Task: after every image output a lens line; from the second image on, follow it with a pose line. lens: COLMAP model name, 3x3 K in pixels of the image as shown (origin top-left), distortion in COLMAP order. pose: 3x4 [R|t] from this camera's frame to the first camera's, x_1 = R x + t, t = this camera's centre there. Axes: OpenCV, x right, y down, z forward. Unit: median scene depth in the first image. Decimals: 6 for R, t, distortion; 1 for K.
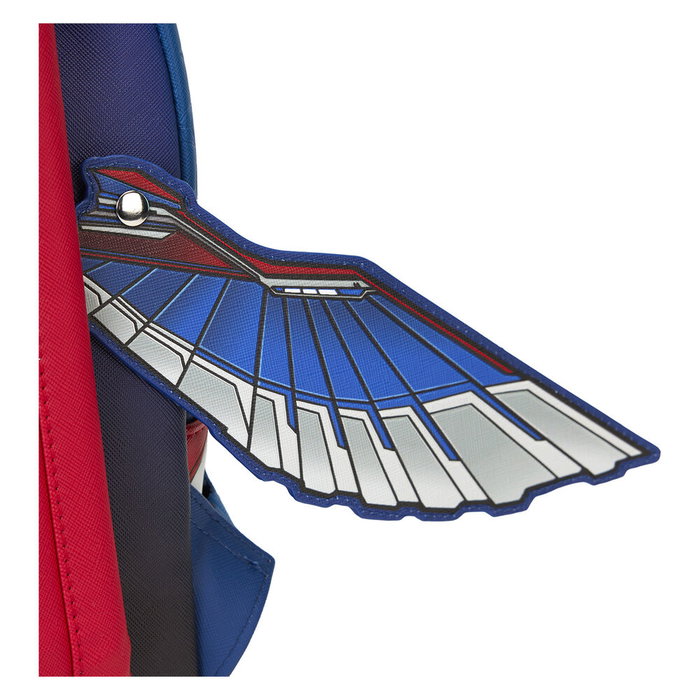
lens RADIAL K [[2064.2, 0, 350.0], [0, 2064.2, 350.0], [0, 0, 1]] dist [-0.070510, -0.088942]
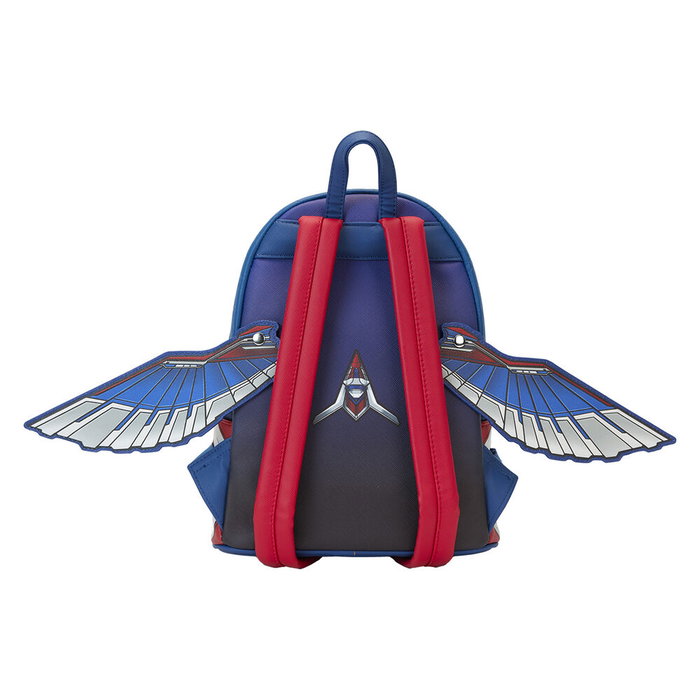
lens RADIAL K [[2064.2, 0, 350.0], [0, 2064.2, 350.0], [0, 0, 1]] dist [-0.070510, -0.088942]
pose [[0.973833, -0.025845, -0.225789, 0.362051], [-0.003387, 0.991752, -0.128129, 0.286902], [0.227238, 0.125542, 0.965713, -1.648807]]
